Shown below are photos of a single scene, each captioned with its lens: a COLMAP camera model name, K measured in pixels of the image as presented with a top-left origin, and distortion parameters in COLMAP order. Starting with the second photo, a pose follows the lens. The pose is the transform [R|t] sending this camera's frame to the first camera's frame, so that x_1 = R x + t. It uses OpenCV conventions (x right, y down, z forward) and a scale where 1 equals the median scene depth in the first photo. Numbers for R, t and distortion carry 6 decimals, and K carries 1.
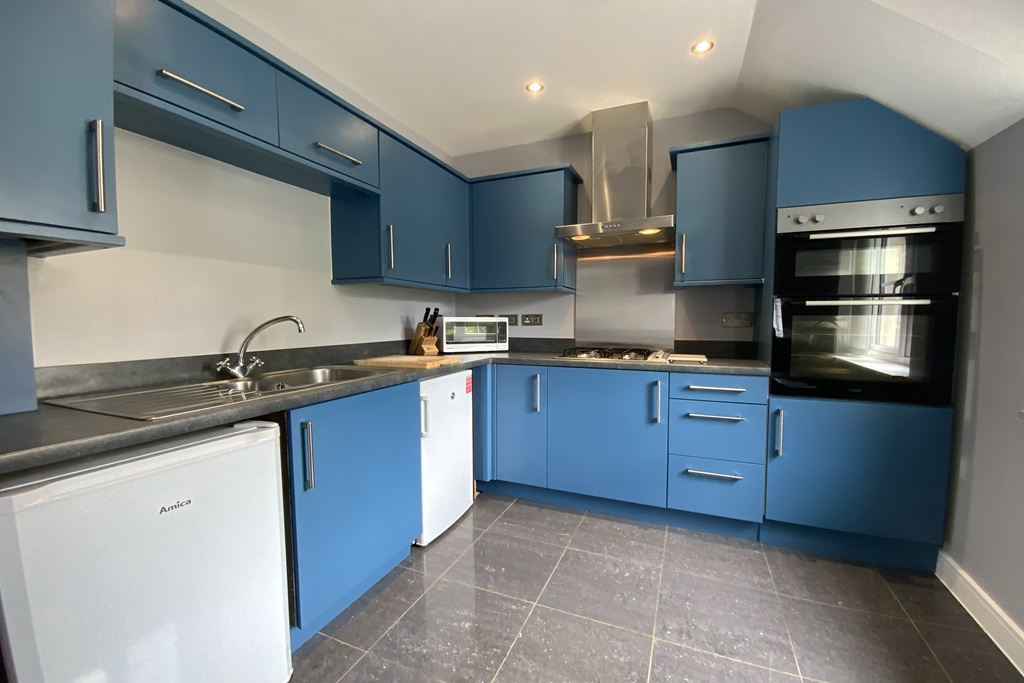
lens RADIAL K [[412.0, 0, 517.8], [0, 412.0, 339.2], [0, 0, 1]] dist [0.006571, -0.009389]
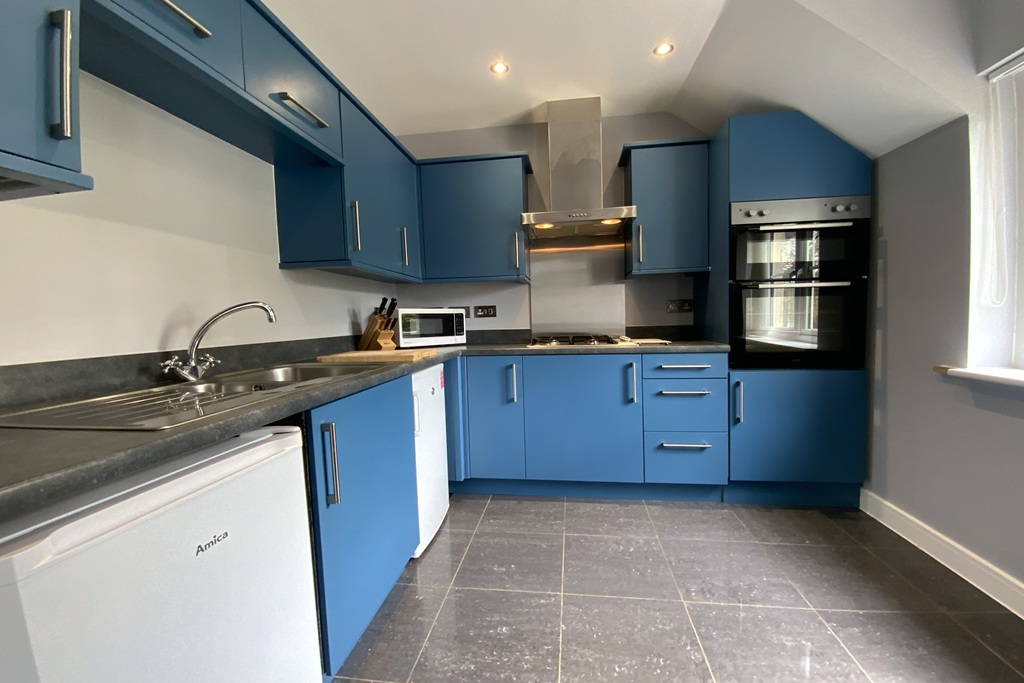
lens RADIAL K [[412.0, 0, 516.6], [0, 412.0, 339.1], [0, 0, 1]] dist [0.006571, -0.009389]
pose [[0.964851, -0.036653, 0.260229, -0.230162], [0.037210, 0.999304, 0.002787, 0.028535], [-0.260150, 0.006994, 0.965543, 0.068273]]
